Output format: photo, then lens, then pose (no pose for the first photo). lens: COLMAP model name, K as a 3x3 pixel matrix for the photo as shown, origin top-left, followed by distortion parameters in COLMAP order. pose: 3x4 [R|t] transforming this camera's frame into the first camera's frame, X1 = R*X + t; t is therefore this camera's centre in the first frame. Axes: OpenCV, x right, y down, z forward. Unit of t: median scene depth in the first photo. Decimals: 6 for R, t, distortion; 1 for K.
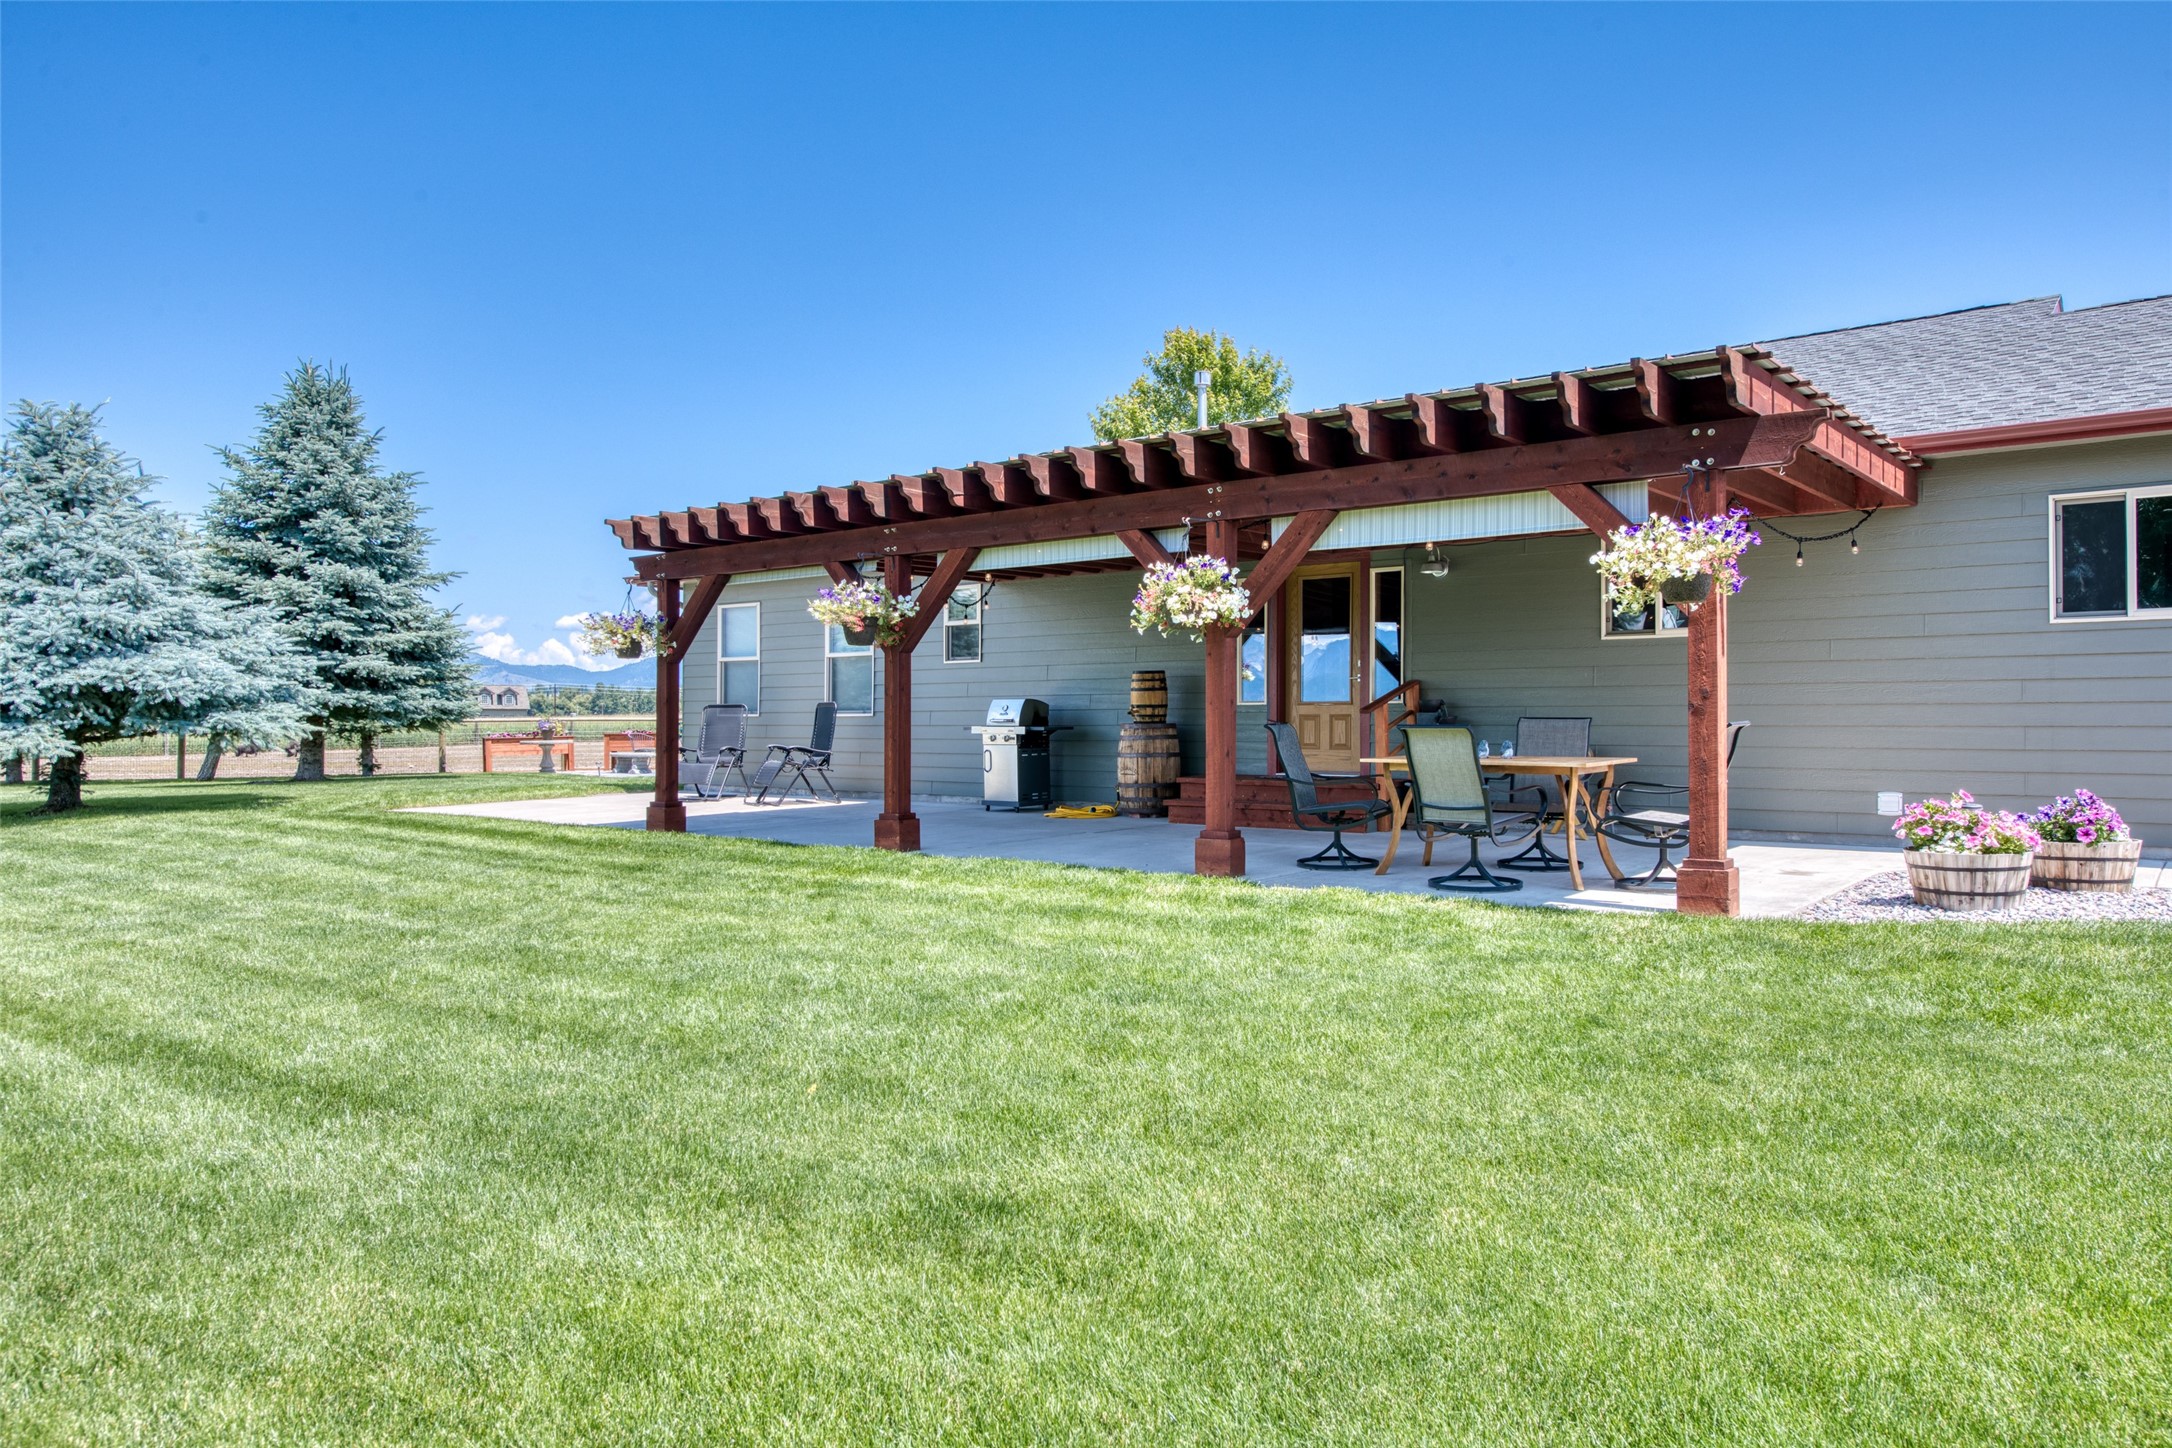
lens RADIAL K [[1480.9, 0, 1091.9], [0, 1480.9, 729.9], [0, 0, 1]] dist [0.007024, -0.000686]
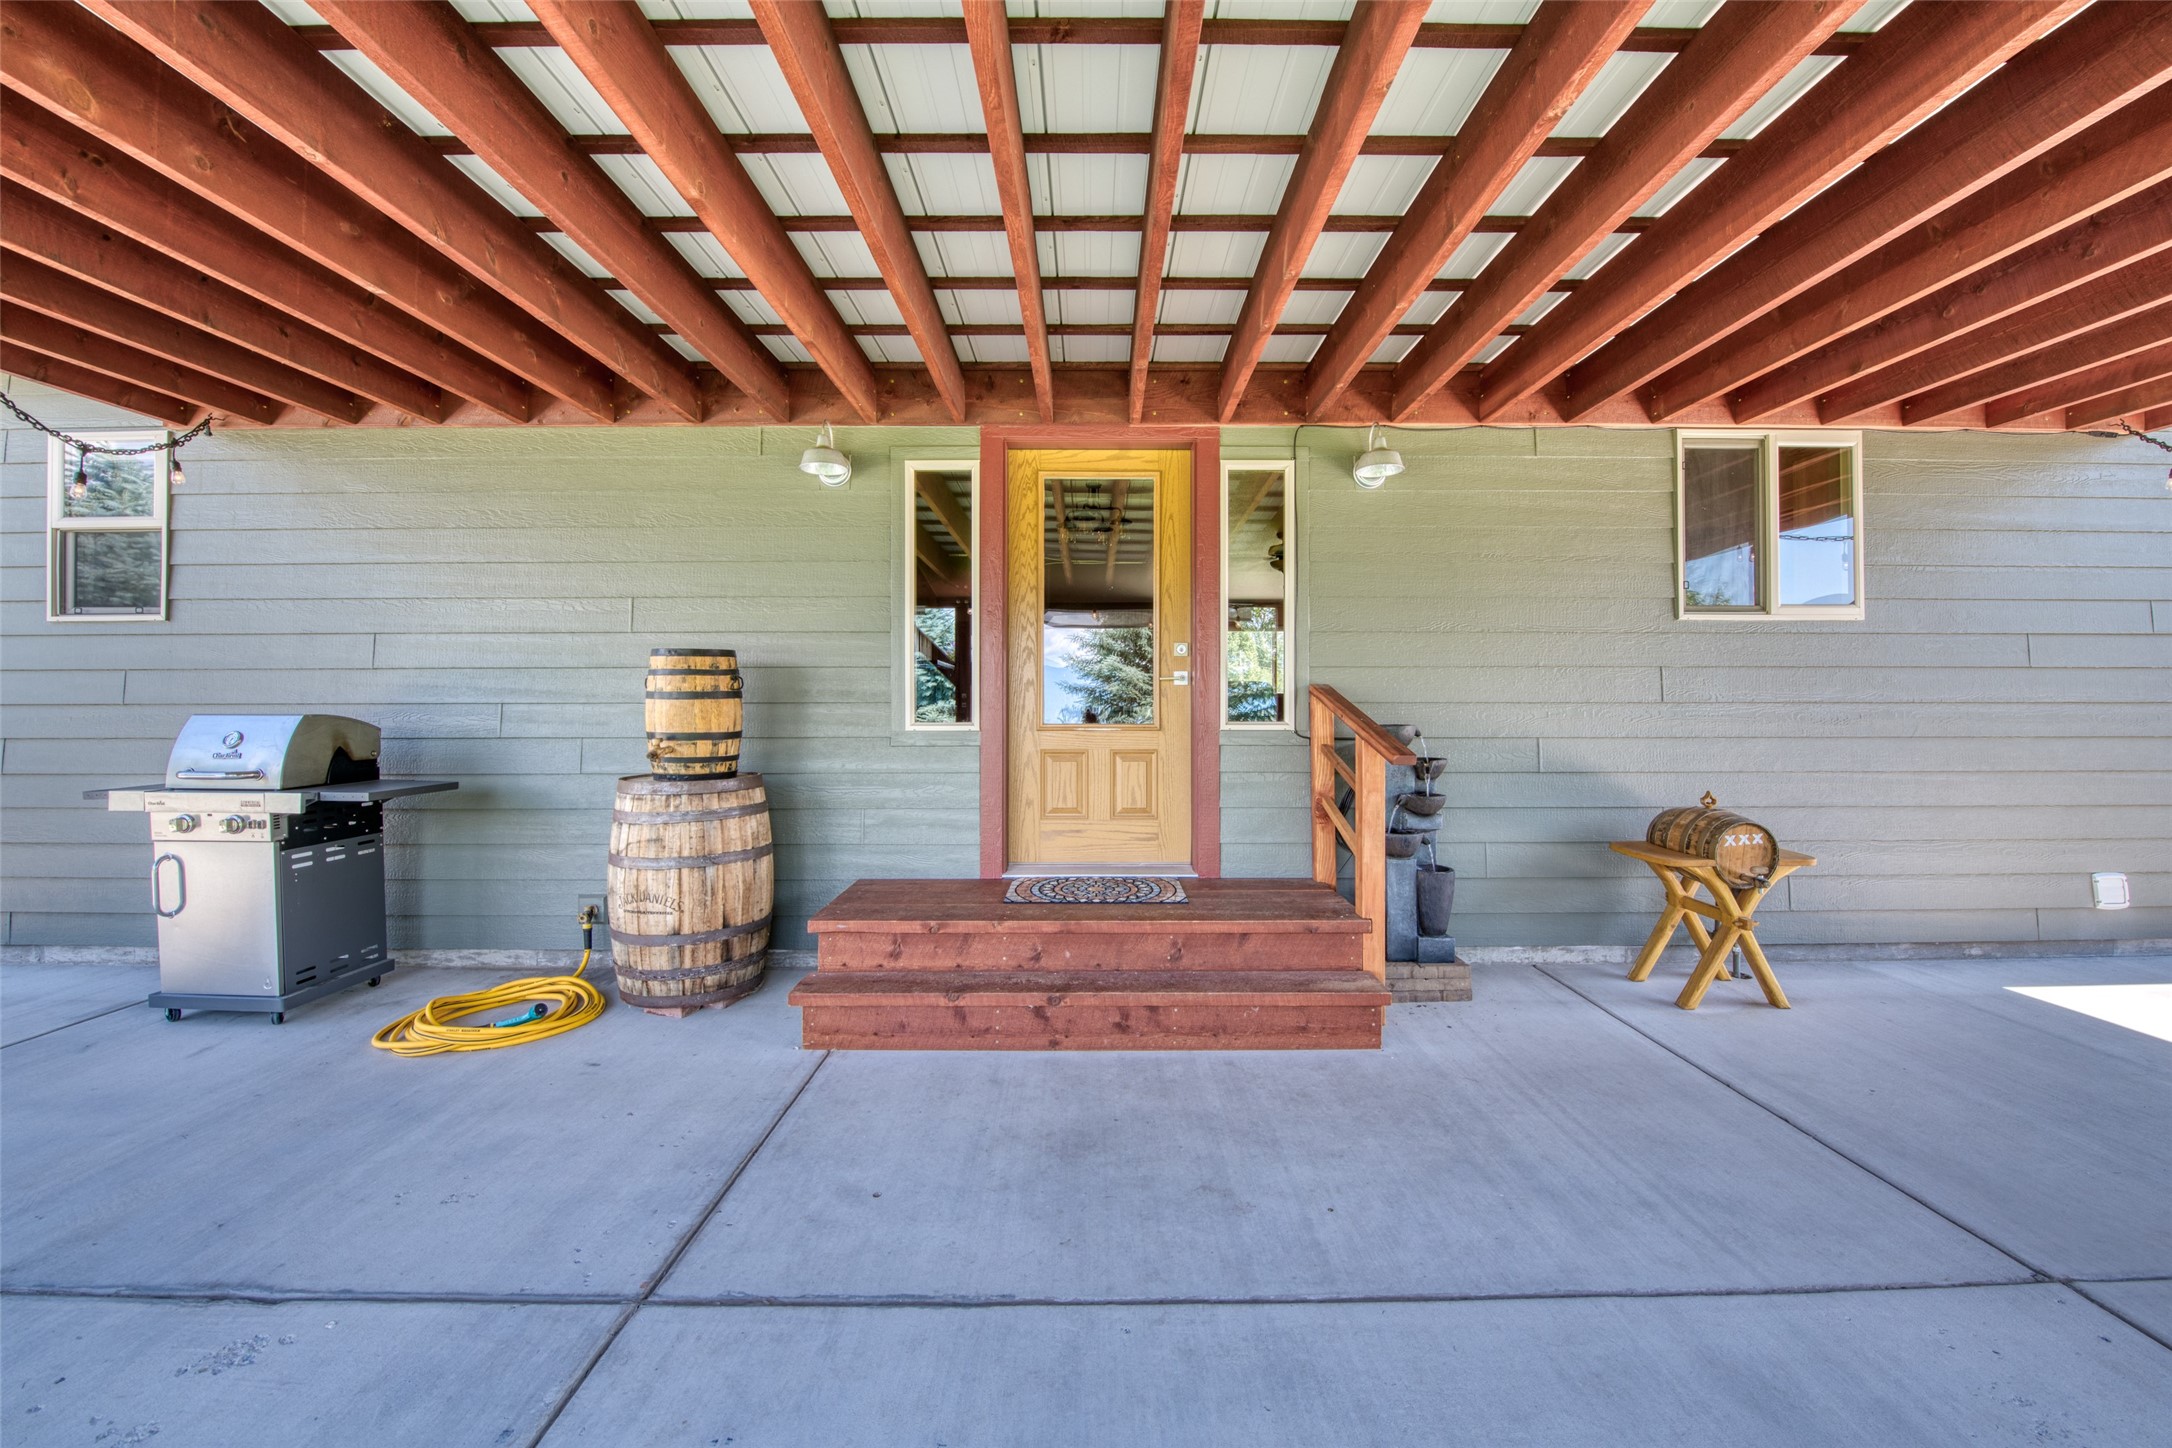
lens RADIAL K [[880.8, 0, 1098.9], [0, 880.8, 712.3], [0, 0, 1]] dist [-0.010119, -0.001767]
pose [[0.777362, -0.000591, 0.629053, -0.028842], [0.003715, 0.999986, -0.003651, -0.021326], [-0.629042, 0.005175, 0.777354, 0.741029]]
